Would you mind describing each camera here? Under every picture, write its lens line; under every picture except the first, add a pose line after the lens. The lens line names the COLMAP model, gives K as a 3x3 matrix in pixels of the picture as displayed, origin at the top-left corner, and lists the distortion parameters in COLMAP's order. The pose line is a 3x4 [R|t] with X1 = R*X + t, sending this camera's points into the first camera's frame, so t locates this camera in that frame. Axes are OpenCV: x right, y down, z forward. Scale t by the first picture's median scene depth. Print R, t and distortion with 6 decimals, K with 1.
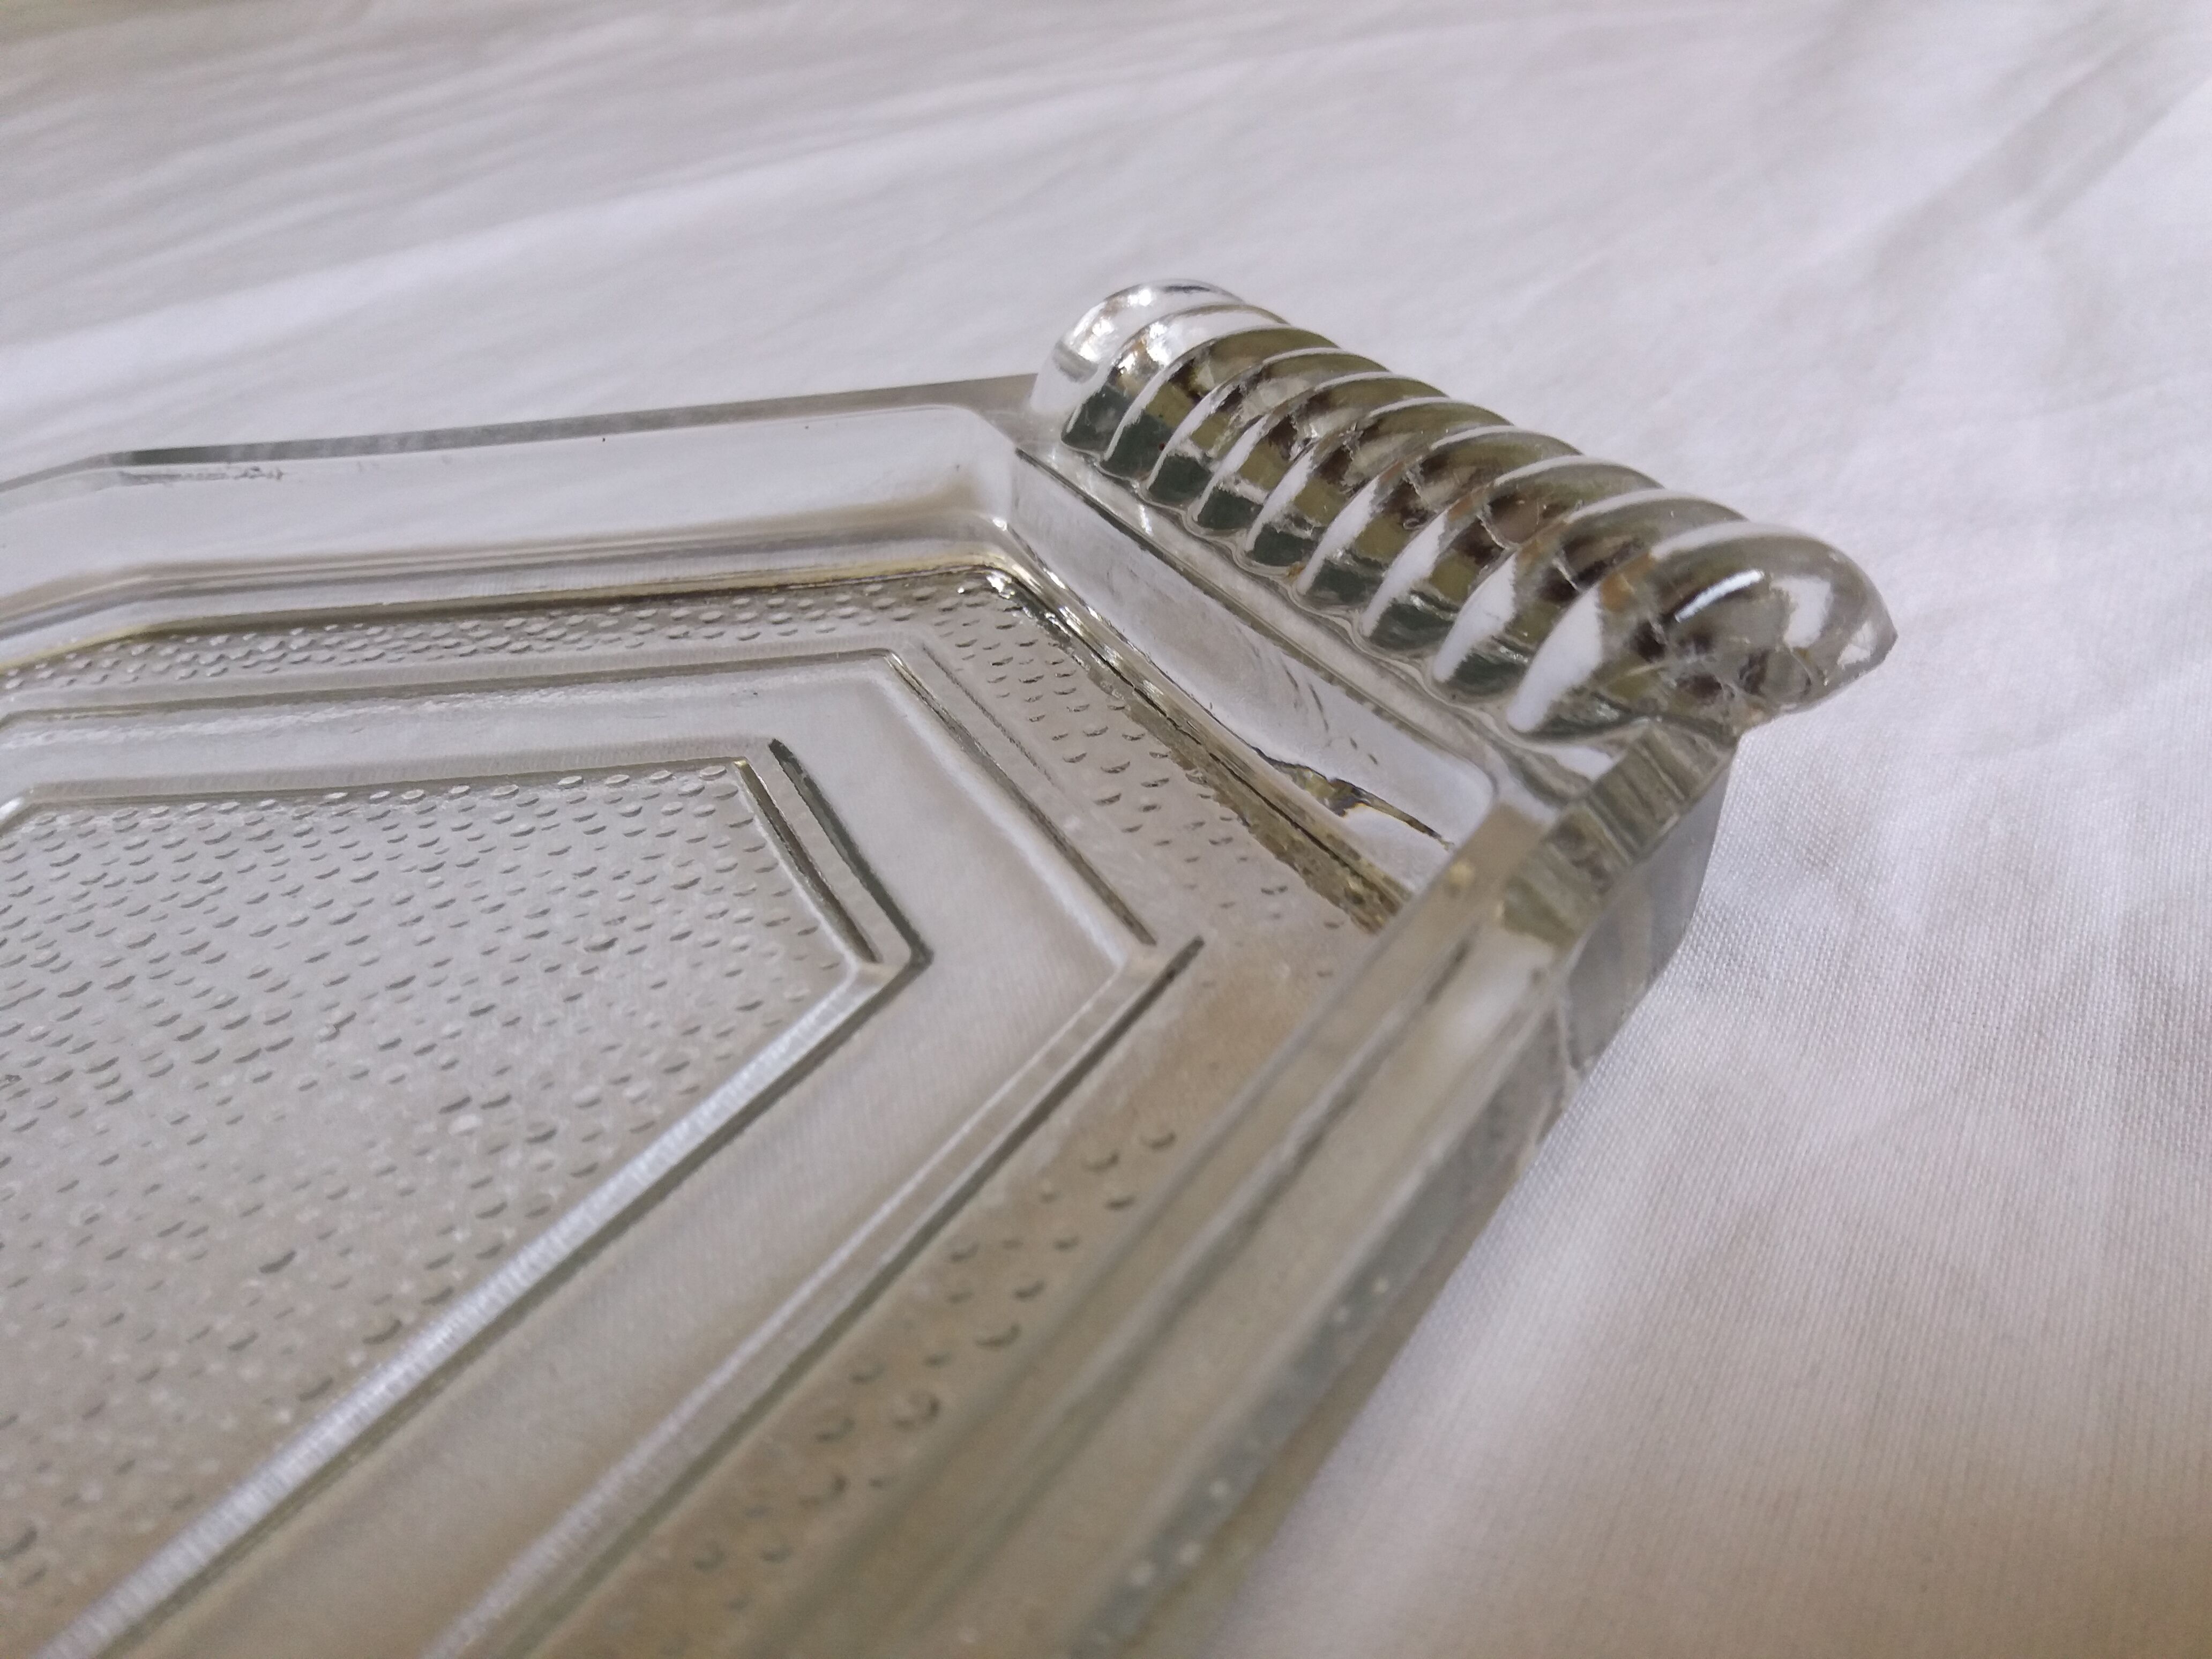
lens RADIAL K [[1777.1, 0, 1105.9], [0, 1777.1, 837.3], [0, 0, 1]] dist [-0.008271, -0.009583]
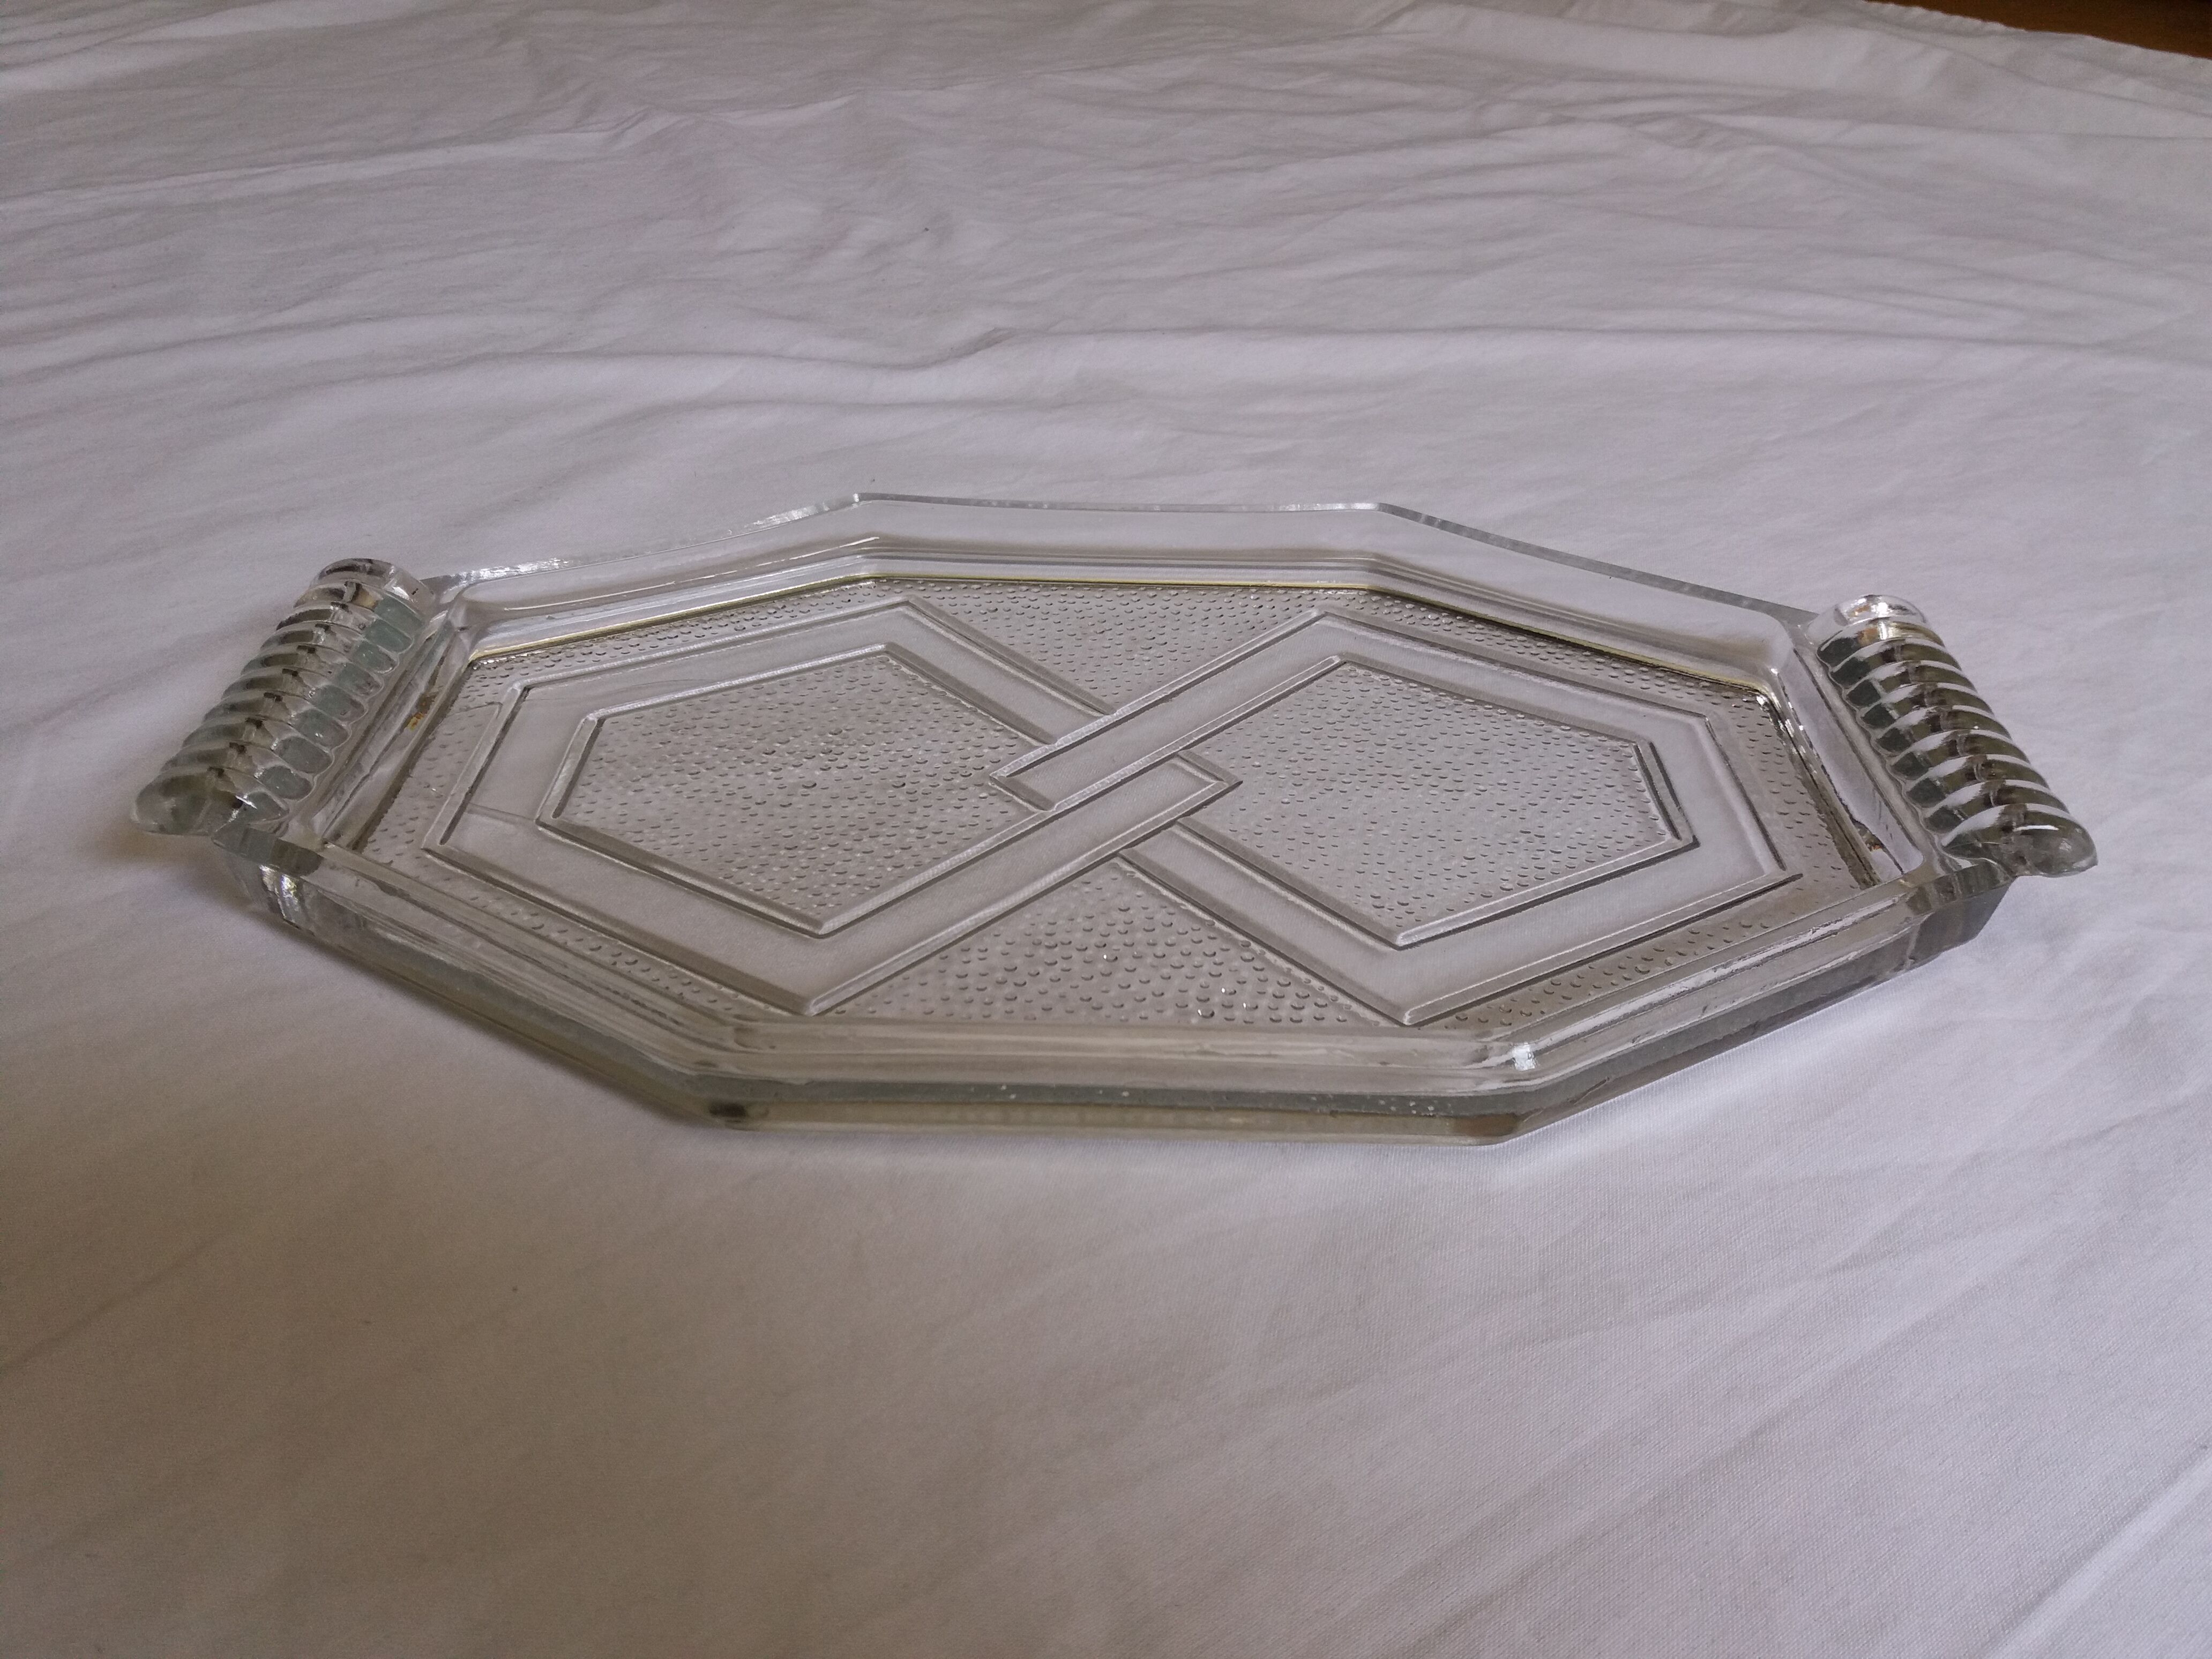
lens RADIAL K [[1777.1, 0, 1116.2], [0, 1777.1, 832.8], [0, 0, 1]] dist [-0.008271, -0.009583]
pose [[0.894623, 0.351292, -0.276123, -0.124352], [-0.330912, 0.936146, 0.118859, 0.017858], [0.300246, -0.014961, 0.953744, -1.519771]]
